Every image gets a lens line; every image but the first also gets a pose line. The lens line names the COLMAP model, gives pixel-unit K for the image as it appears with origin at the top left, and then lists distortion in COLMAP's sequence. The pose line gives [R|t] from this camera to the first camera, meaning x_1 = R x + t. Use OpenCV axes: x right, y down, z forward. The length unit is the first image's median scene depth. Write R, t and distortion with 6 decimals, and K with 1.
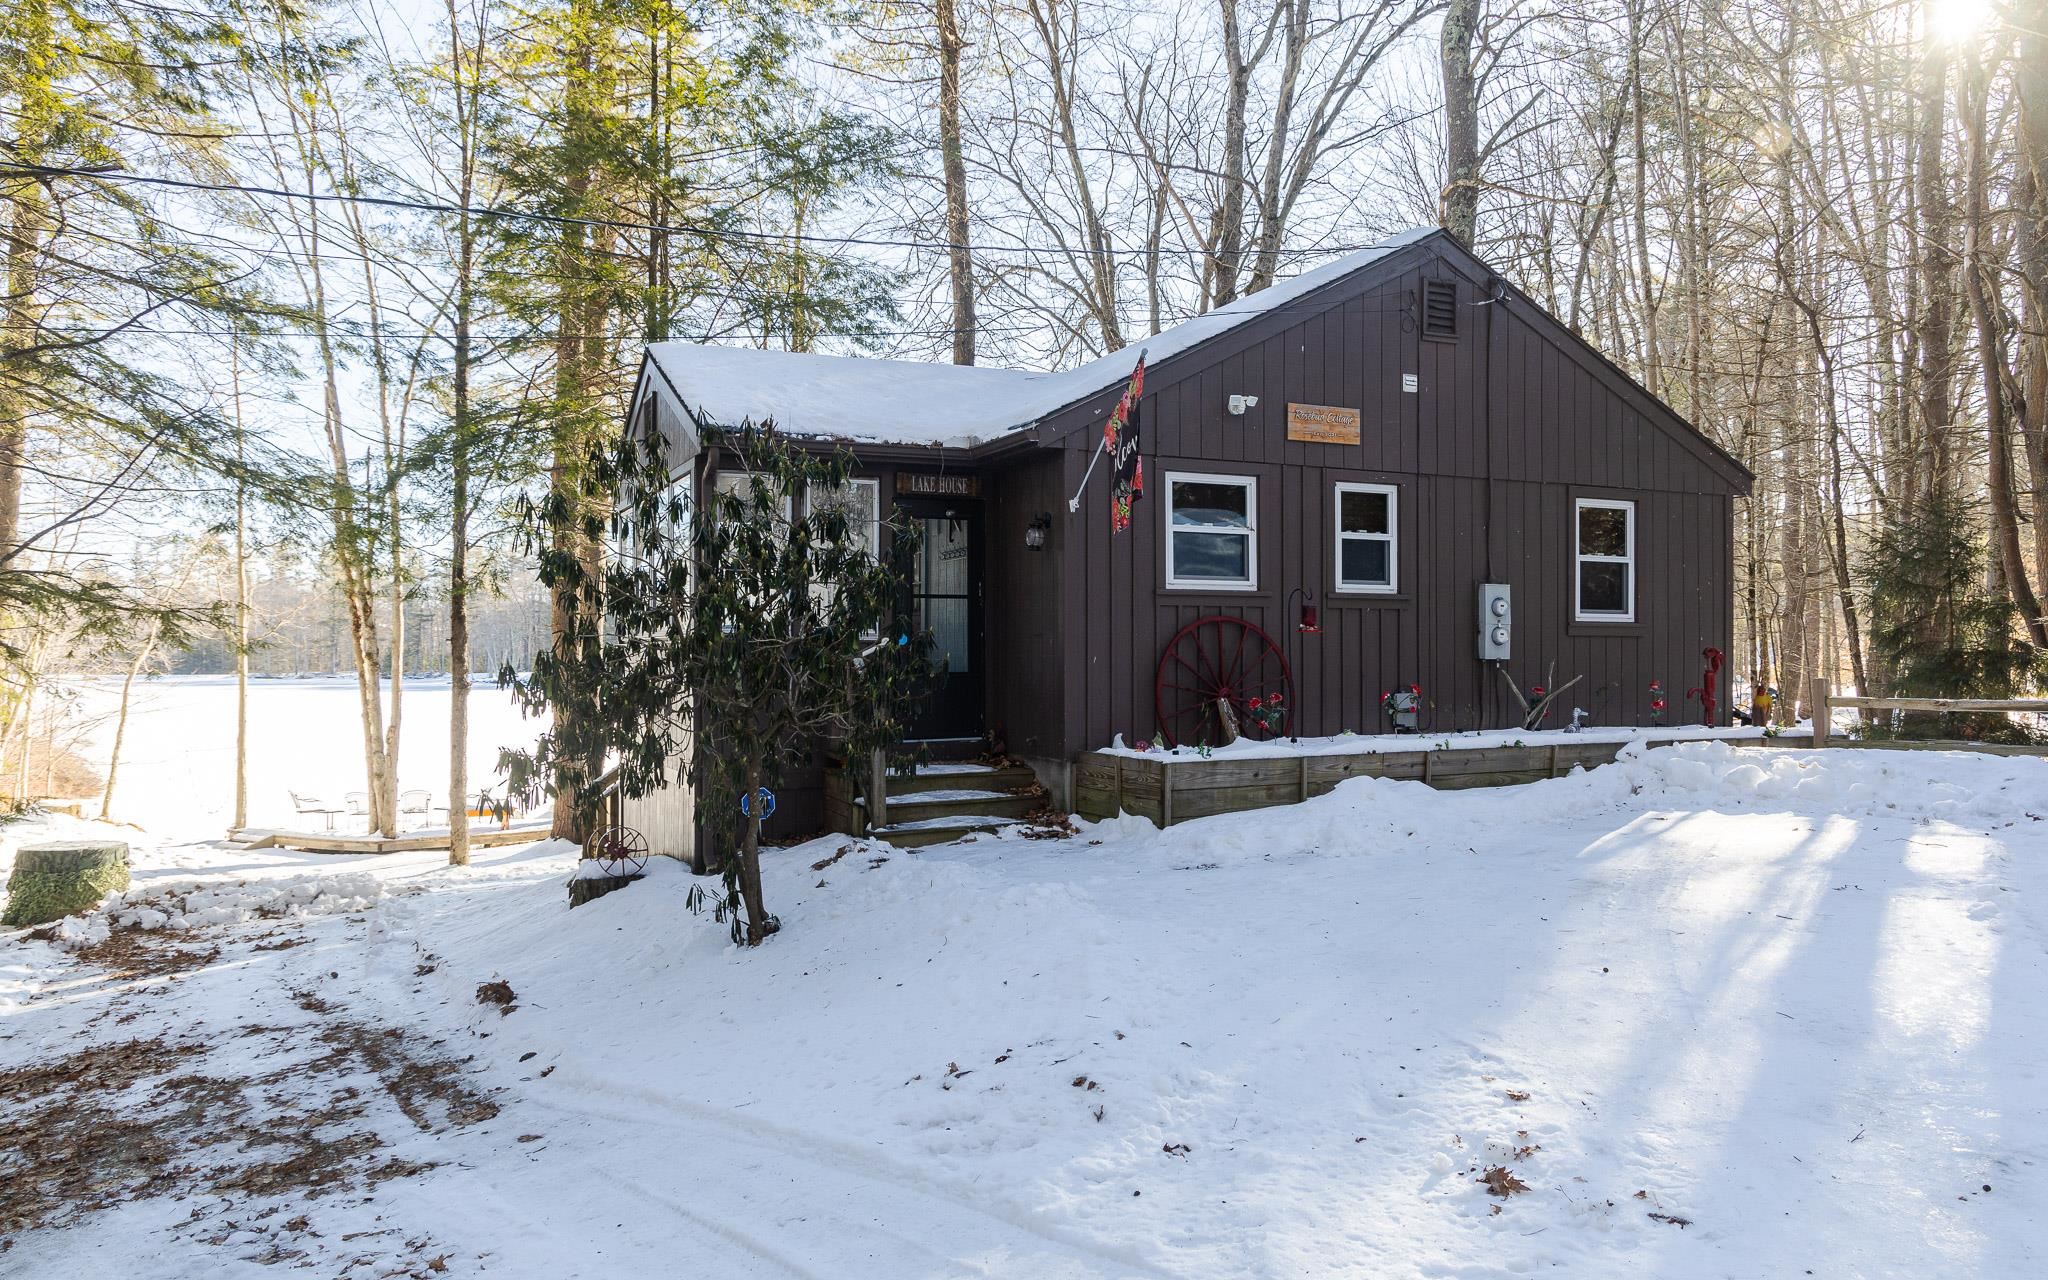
lens RADIAL K [[1453.3, 0, 986.1], [0, 1453.3, 651.8], [0, 0, 1]] dist [0.016989, -0.001298]
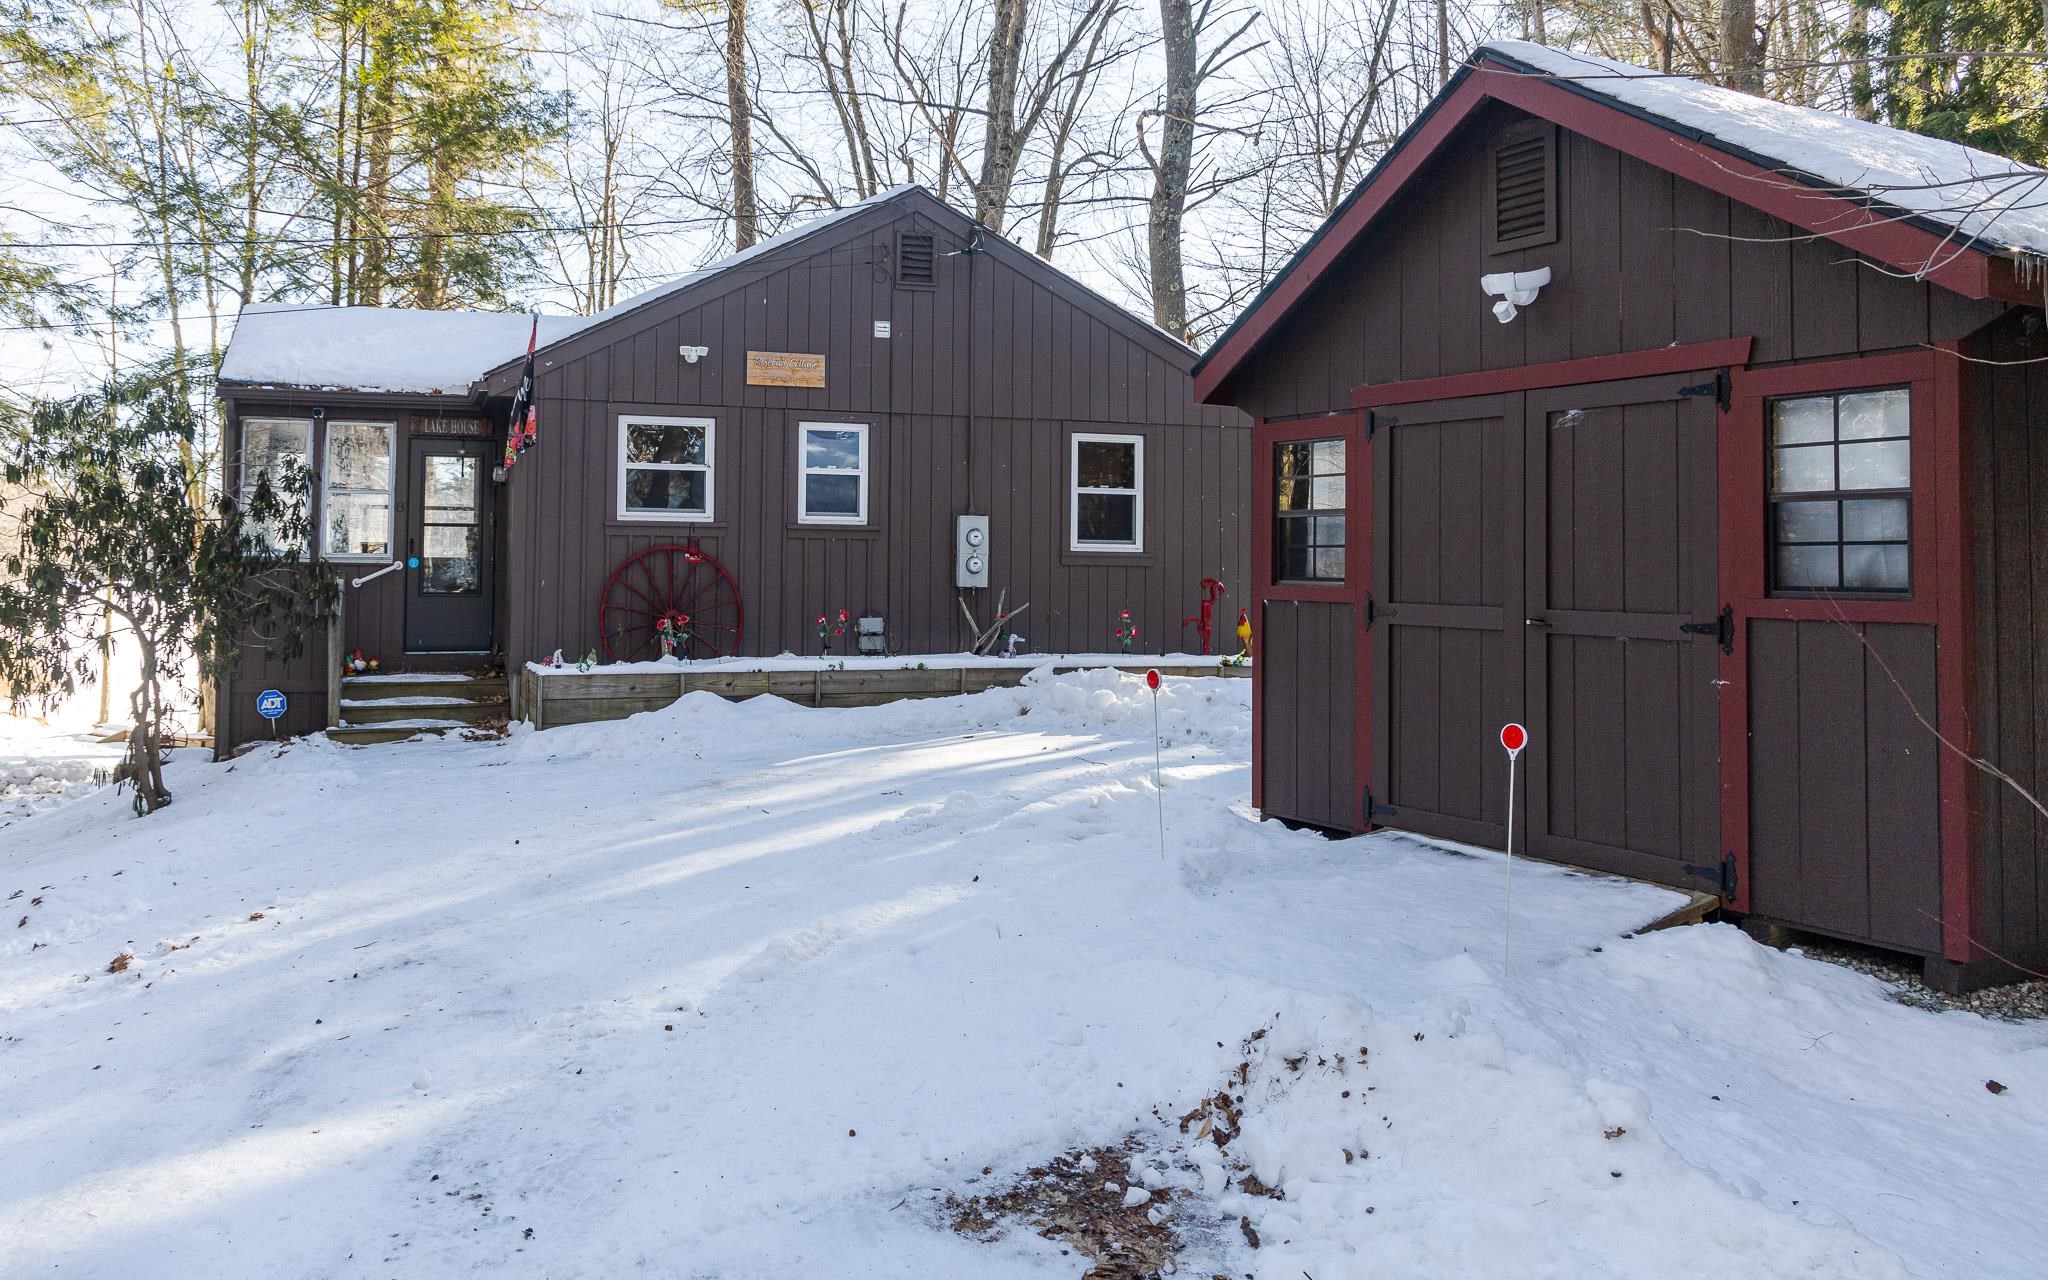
lens RADIAL K [[1598.2, 0, 951.3], [0, 1598.2, 503.5], [0, 0, 1]] dist [0.023196, 0.001421]
pose [[0.981192, 0.003135, -0.193007, 0.587798], [-0.010583, 0.999238, -0.037570, -0.012316], [0.192742, 0.038906, 0.980478, -0.147844]]
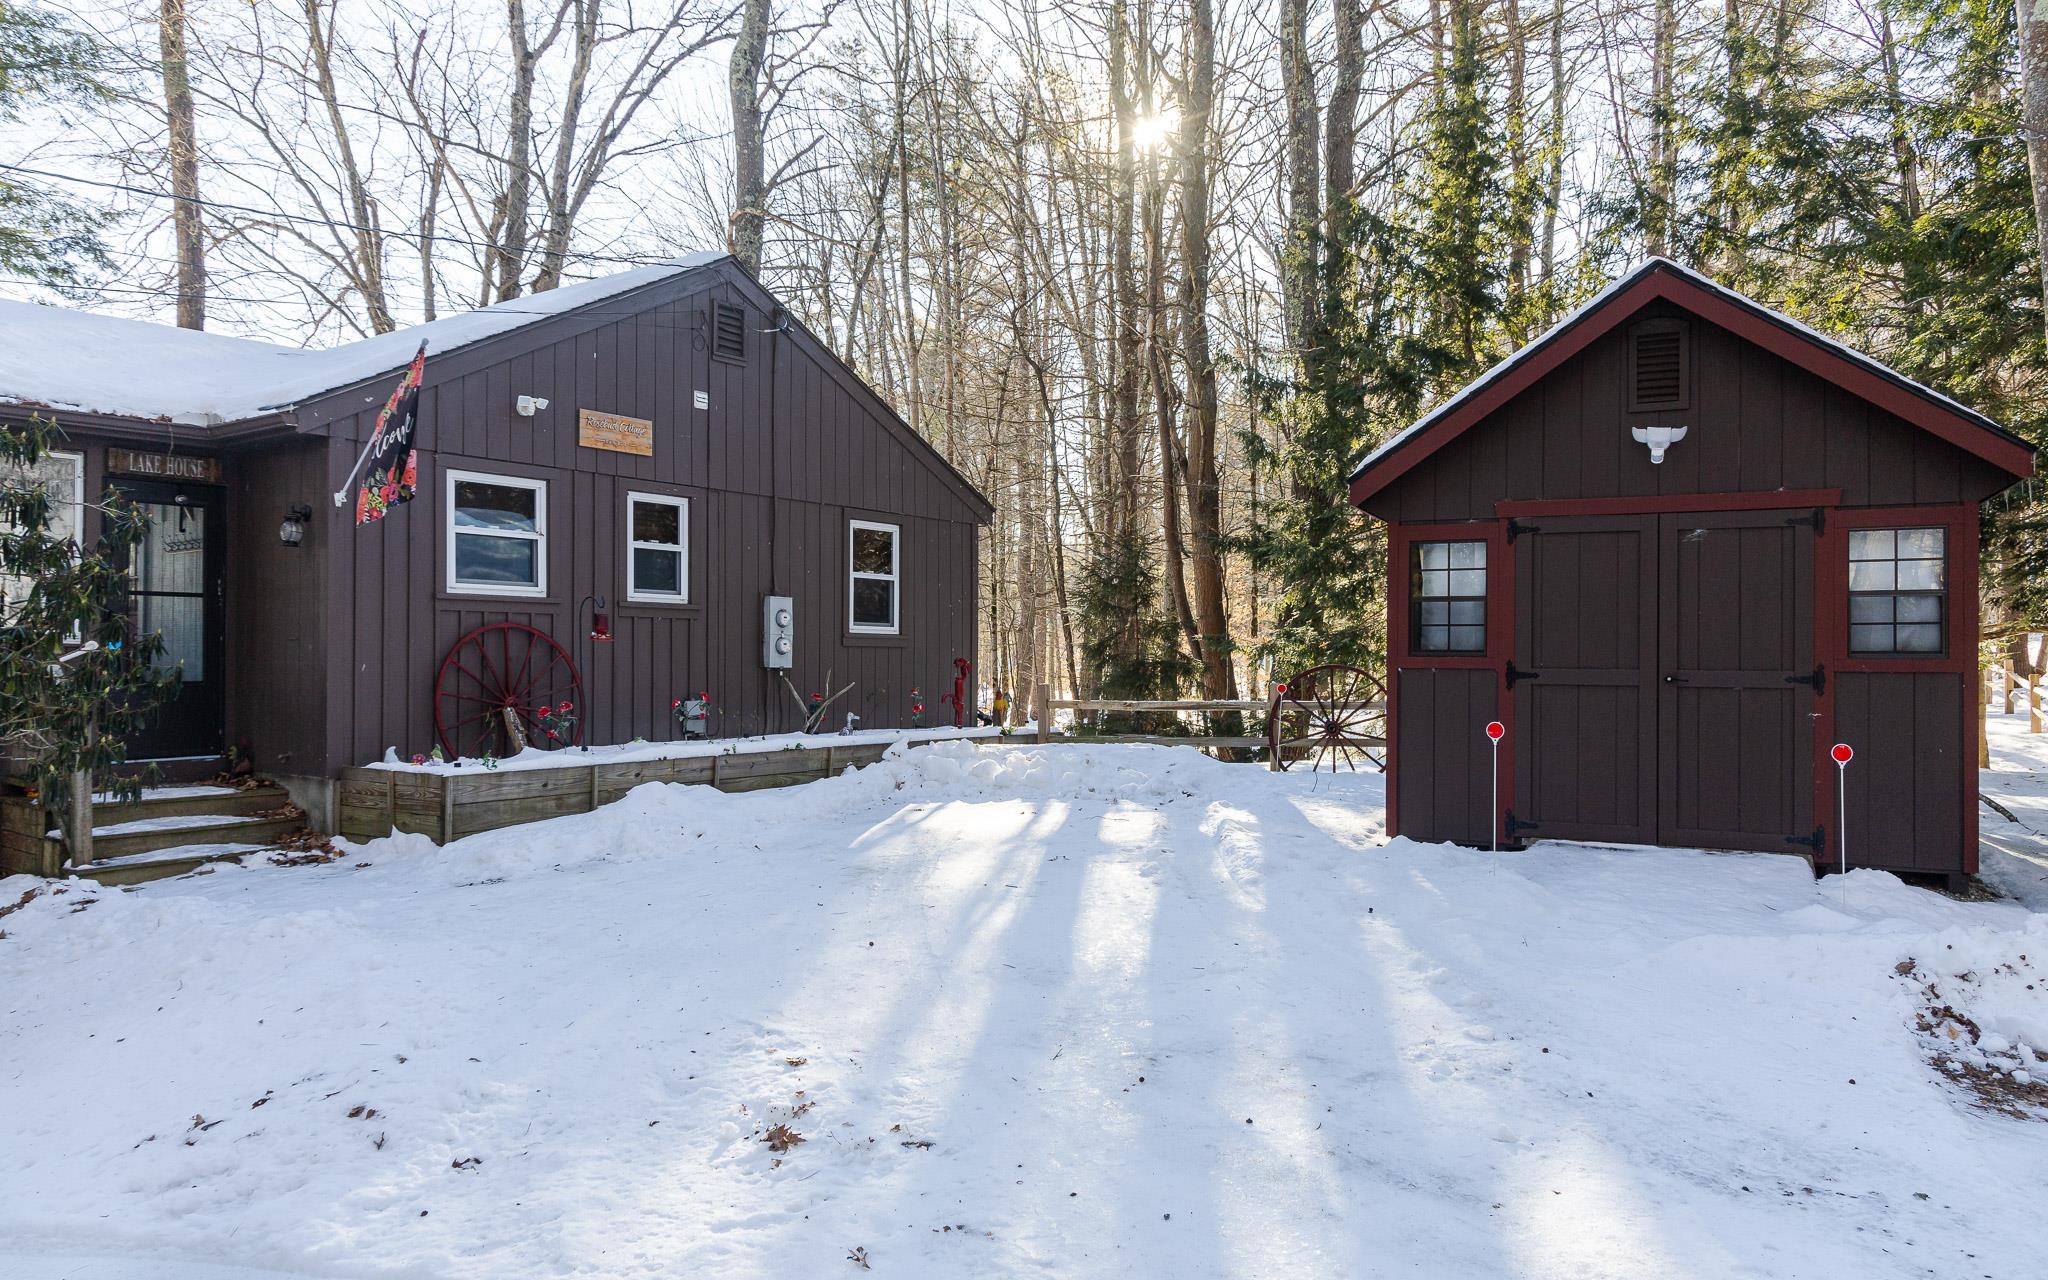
lens RADIAL K [[1453.3, 0, 1032.5], [0, 1453.3, 657.7], [0, 0, 1]] dist [0.016989, -0.001298]
pose [[0.873036, 0.005202, 0.487628, -0.005757], [-0.004414, 0.999986, -0.002766, 0.000042], [-0.487636, 0.000262, 0.873047, -0.015525]]
